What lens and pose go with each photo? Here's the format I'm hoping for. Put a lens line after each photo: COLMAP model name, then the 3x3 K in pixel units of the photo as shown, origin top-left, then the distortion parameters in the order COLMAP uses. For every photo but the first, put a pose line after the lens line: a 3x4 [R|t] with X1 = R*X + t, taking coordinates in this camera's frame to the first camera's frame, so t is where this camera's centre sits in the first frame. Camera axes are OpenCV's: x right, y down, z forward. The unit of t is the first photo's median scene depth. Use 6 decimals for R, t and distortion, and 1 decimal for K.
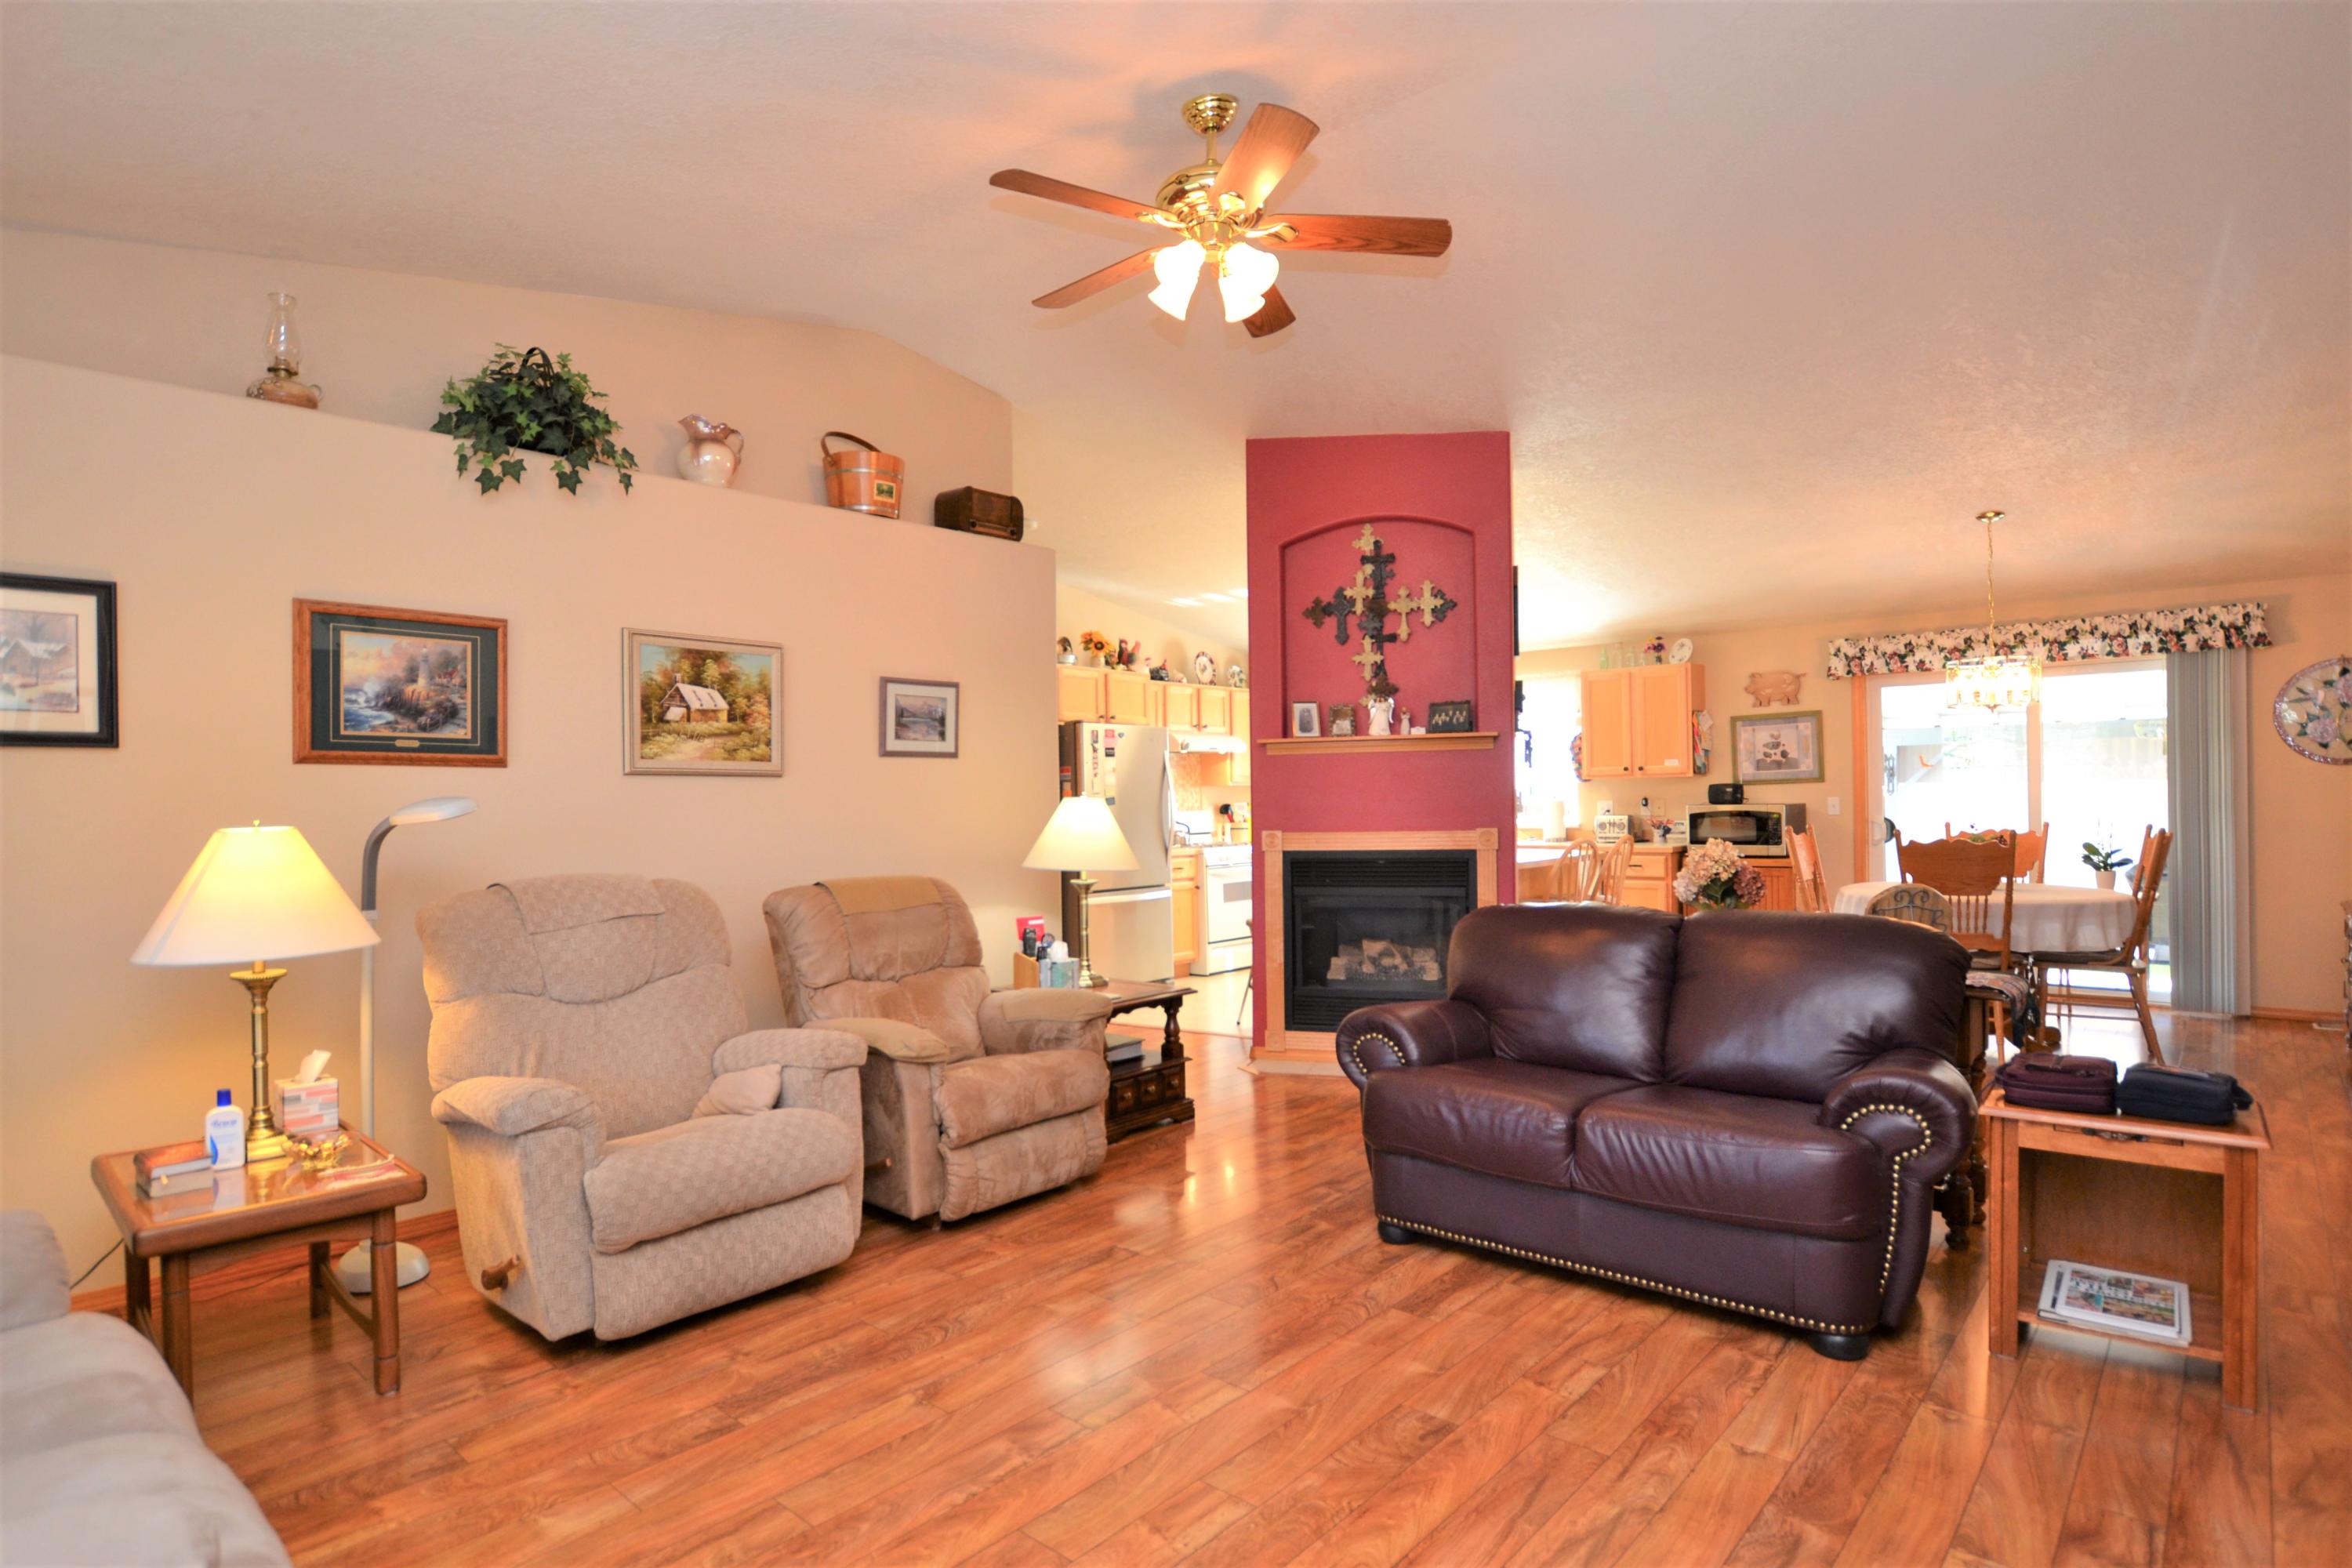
lens RADIAL K [[1226.2, 0, 1175.8], [0, 1226.2, 799.3], [0, 0, 1]] dist [-0.032110, 0.009729]
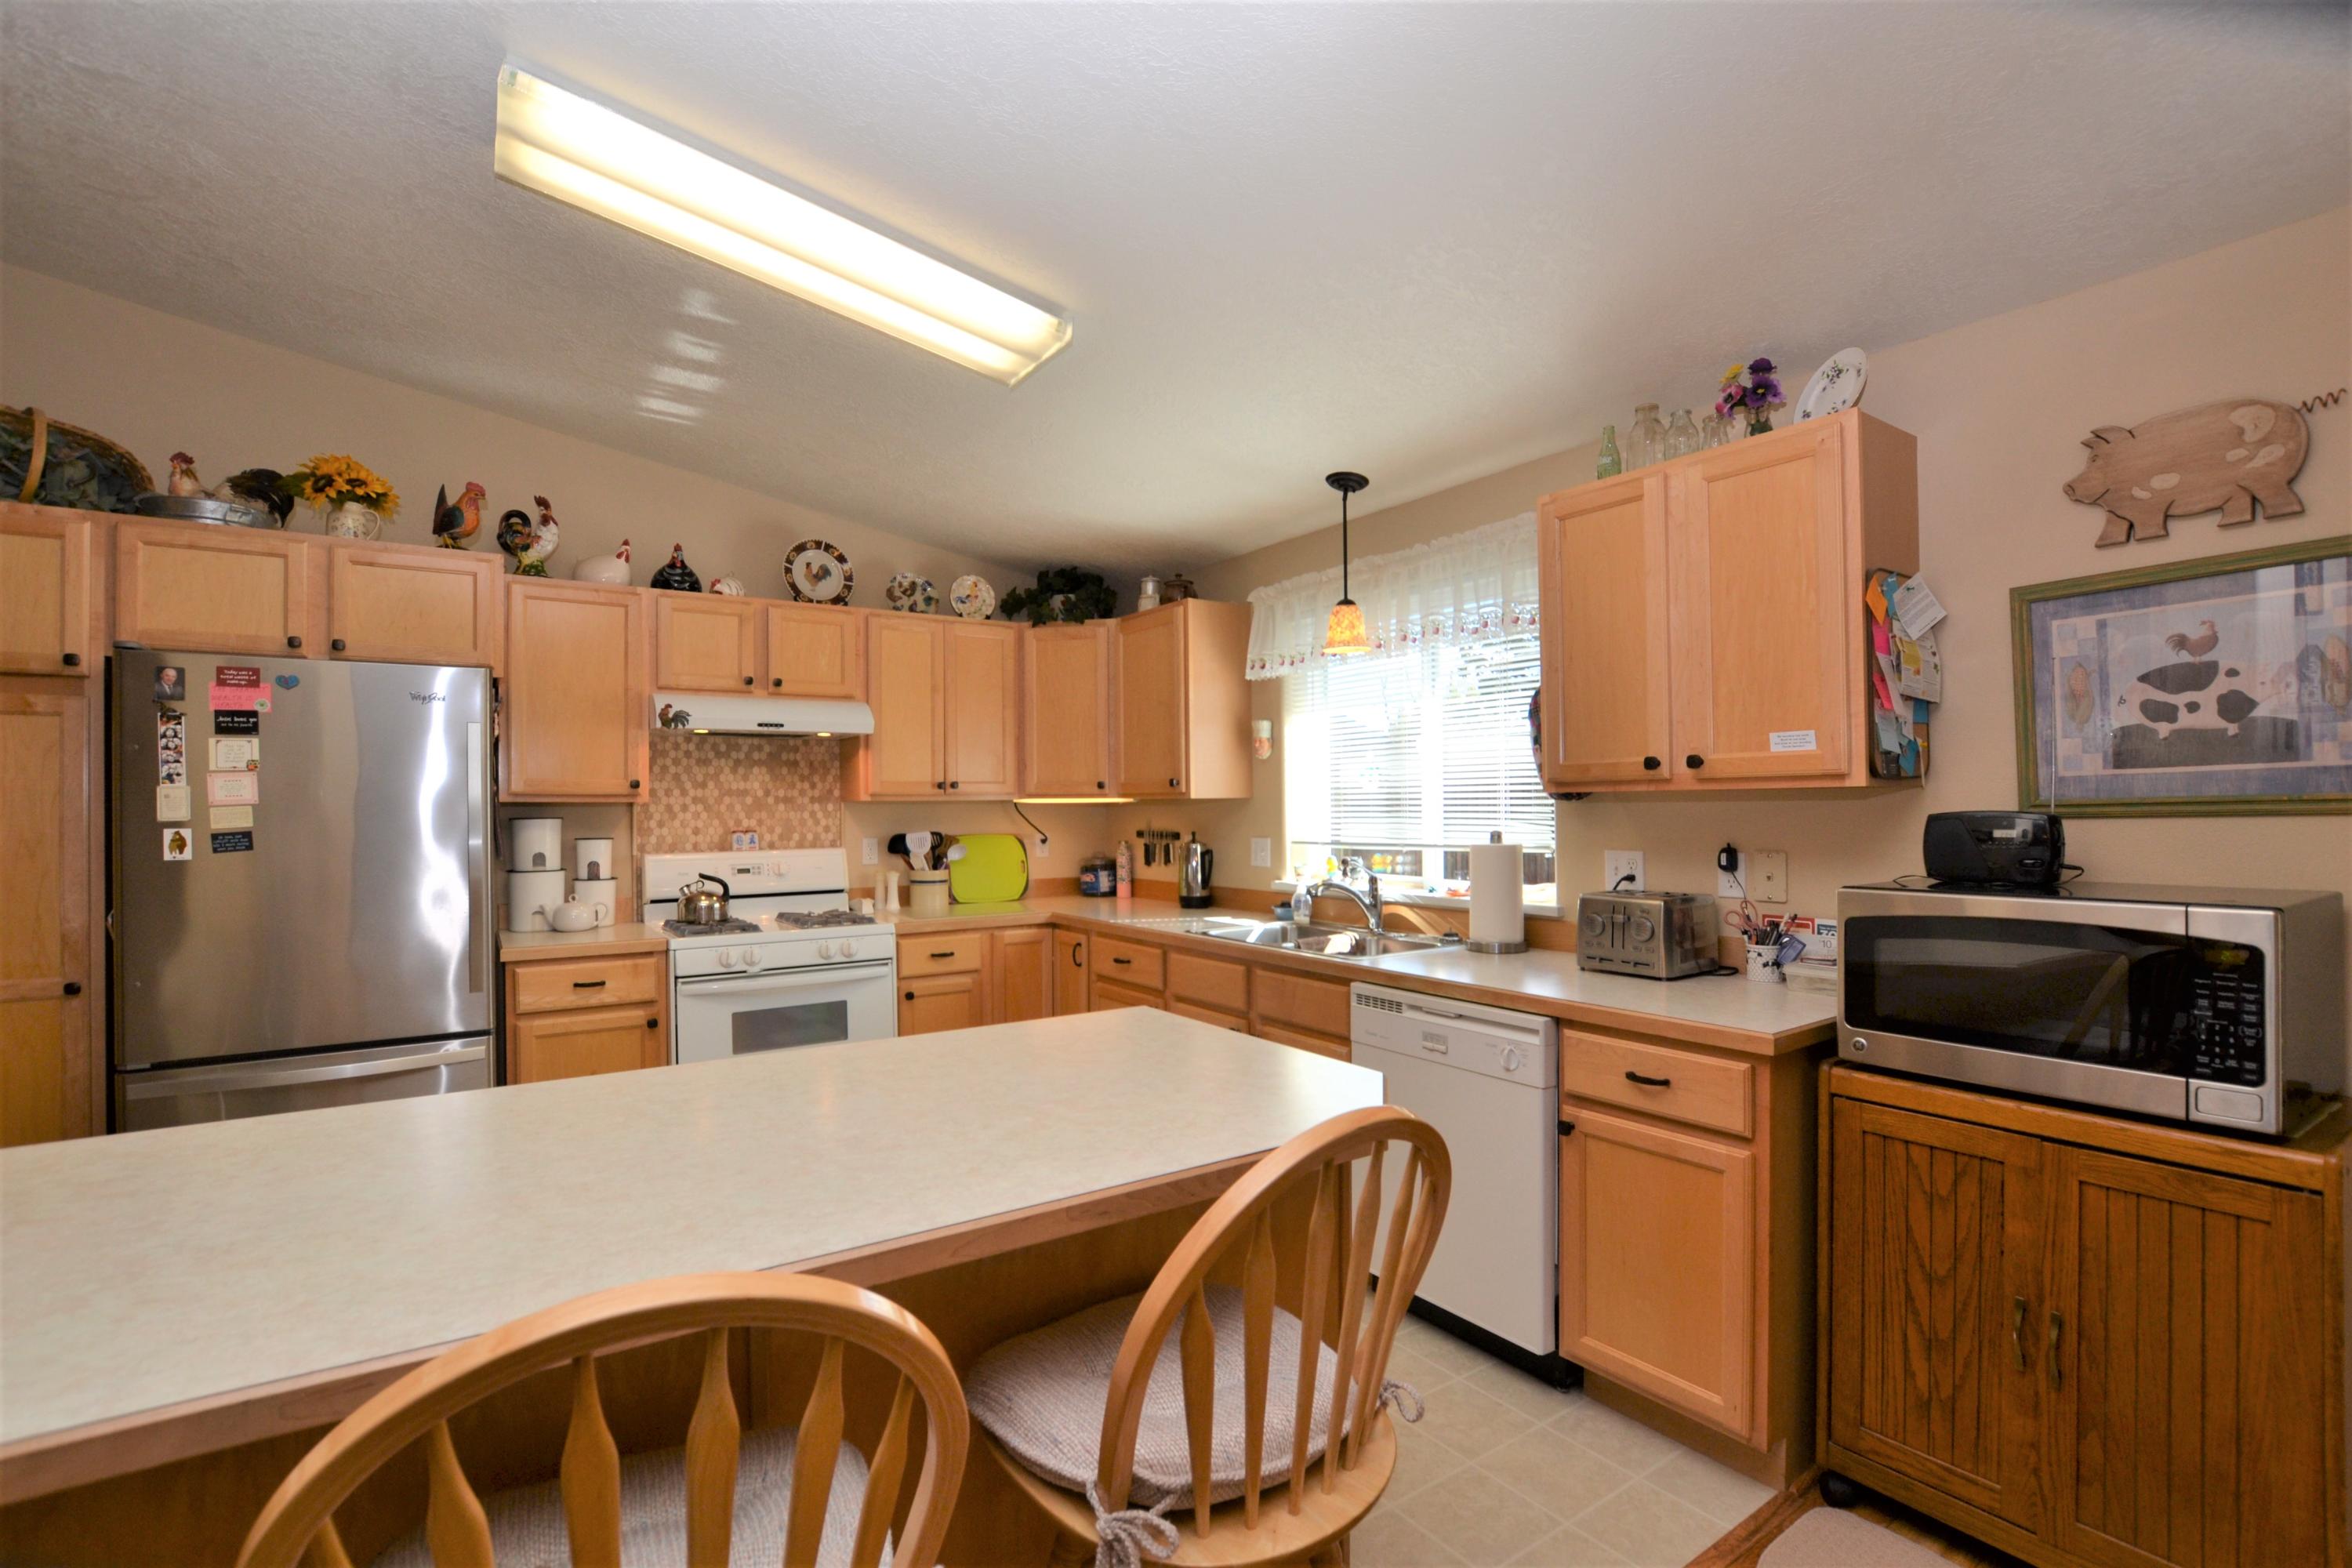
lens RADIAL K [[1038.0, 0, 1175.8], [0, 1038.0, 797.5], [0, 0, 1]] dist [-0.029989, -0.000249]
pose [[0.972174, 0.005748, -0.234189, 0.309537], [-0.006078, 0.999981, -0.000689, -0.014366], [0.234180, 0.002093, 0.972191, 0.698123]]
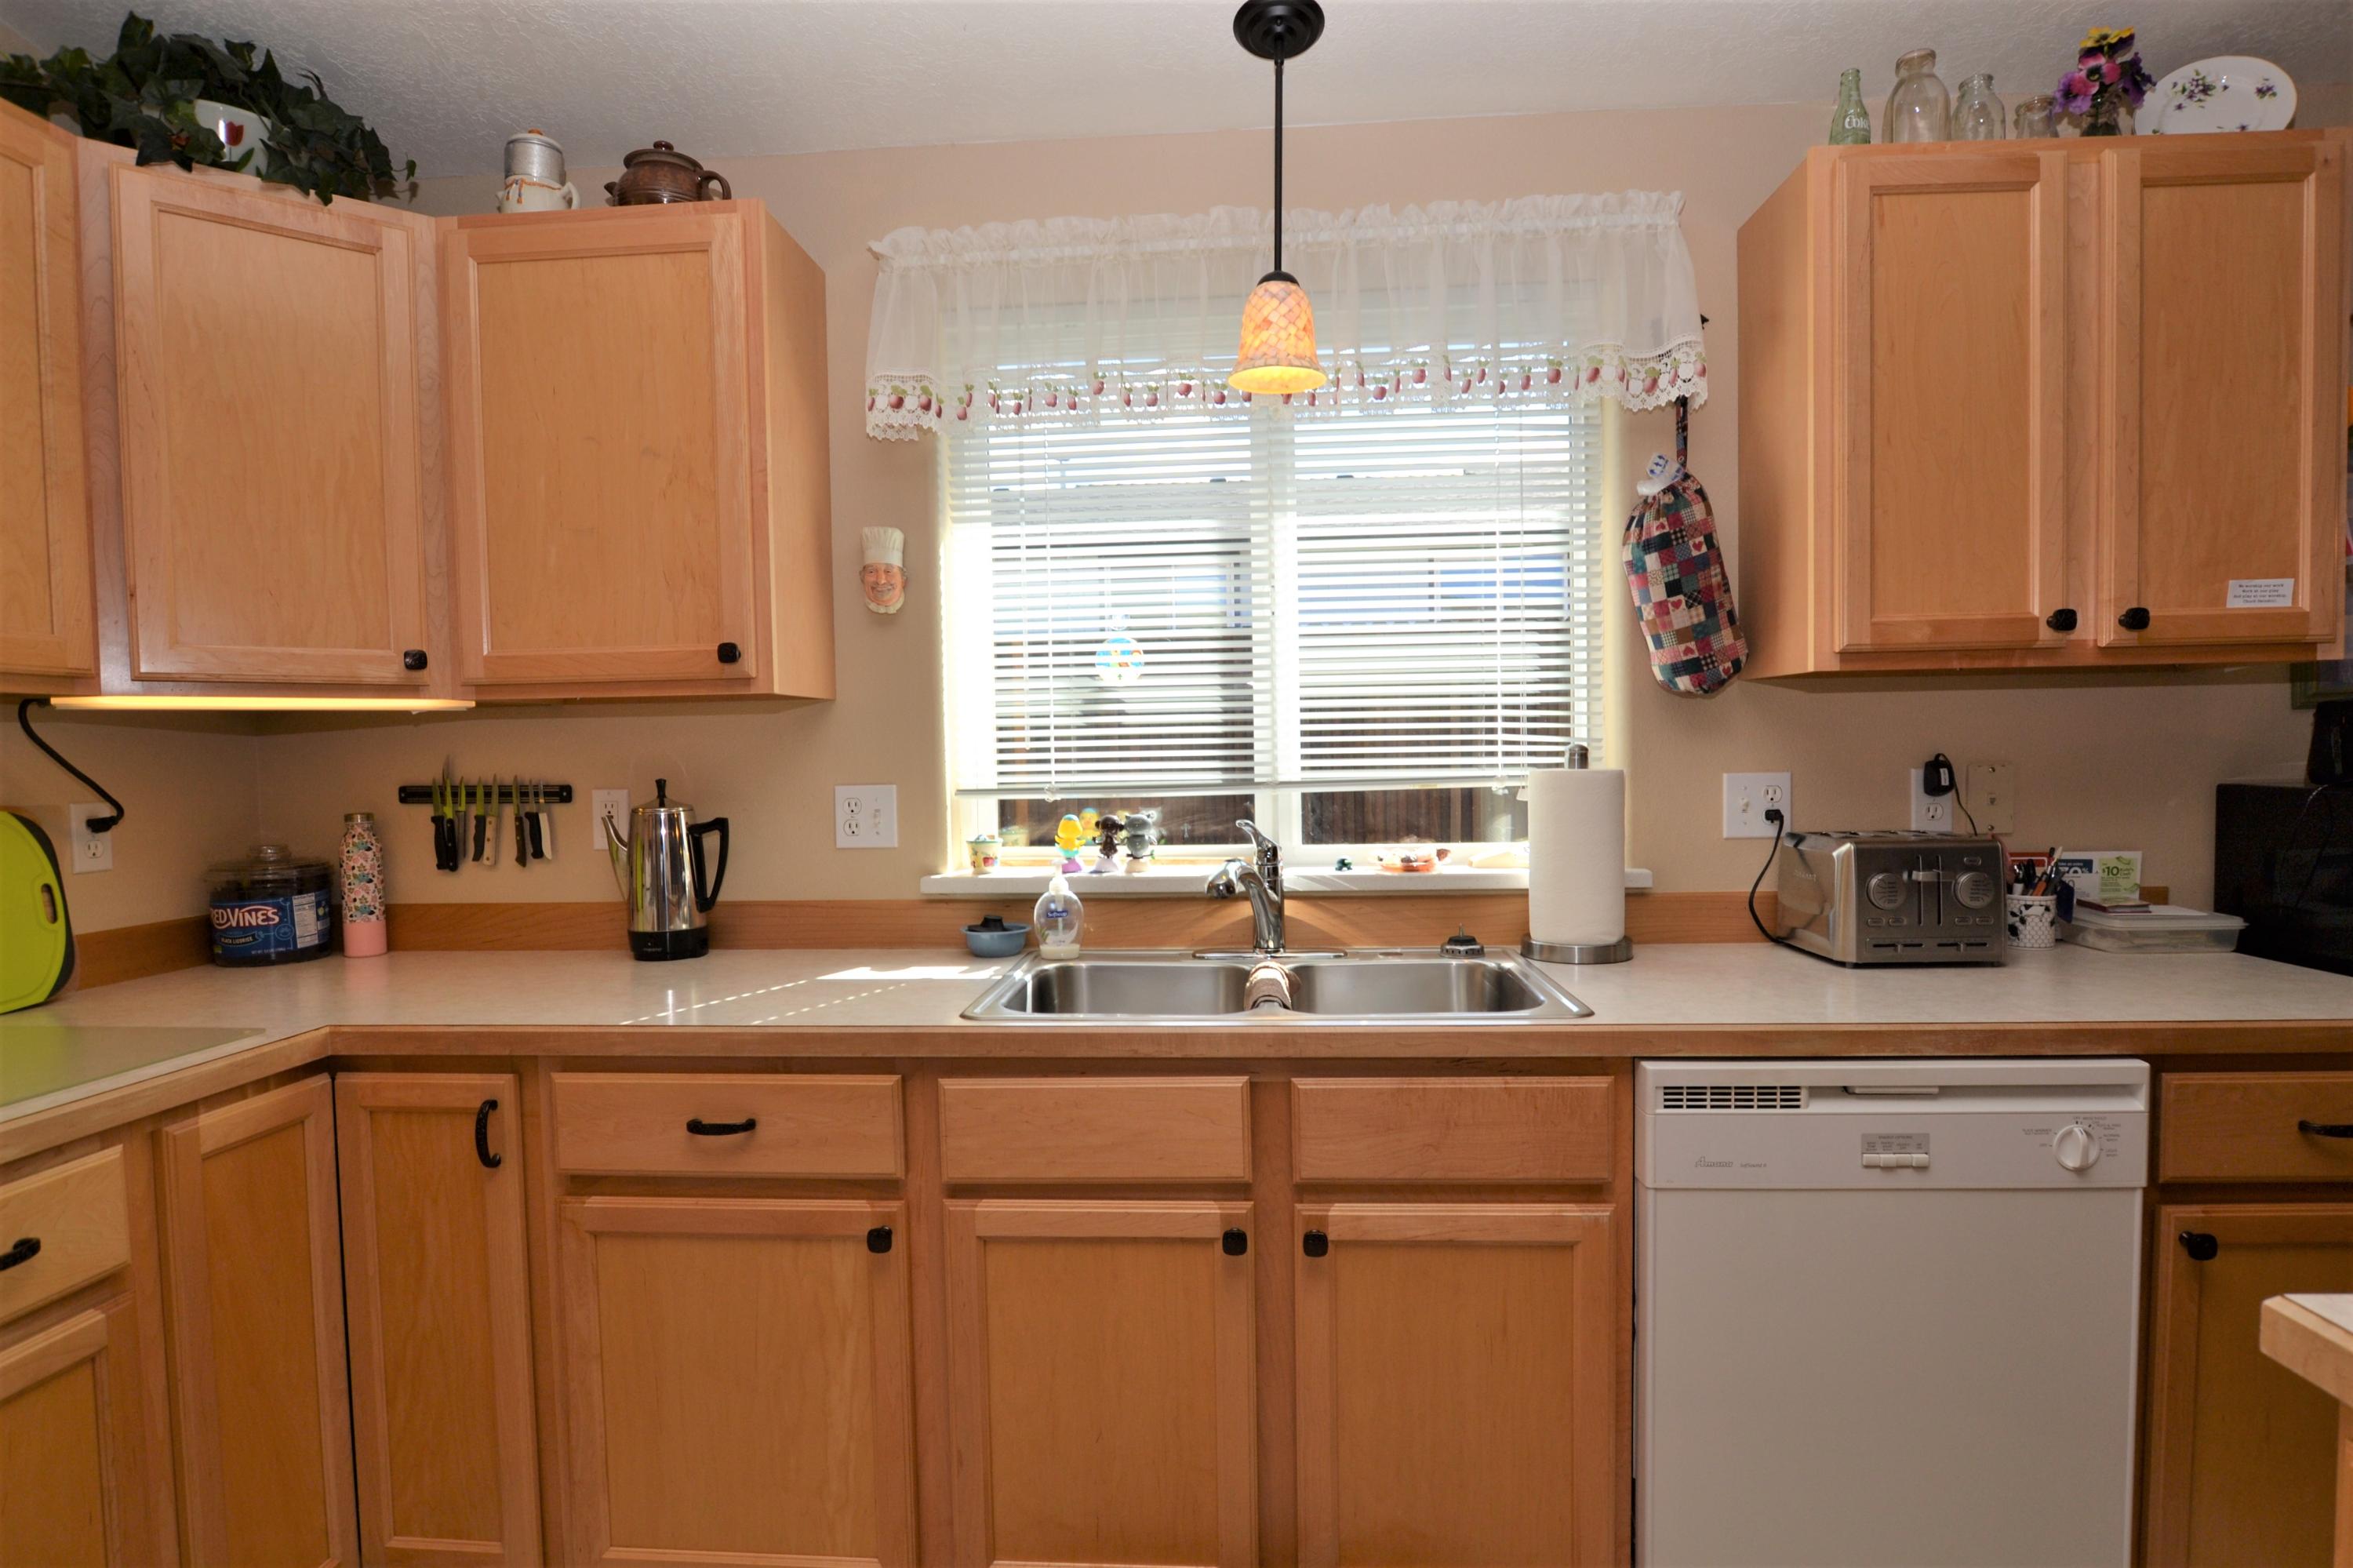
lens RADIAL K [[1226.7, 0, 1176.3], [0, 1226.7, 799.3], [0, 0, 1]] dist [-0.032110, 0.009729]
pose [[0.788954, -0.024997, 0.613943, 0.122356], [0.004455, 0.999379, 0.034966, -0.002036], [-0.614436, -0.024851, 0.788575, 0.933877]]
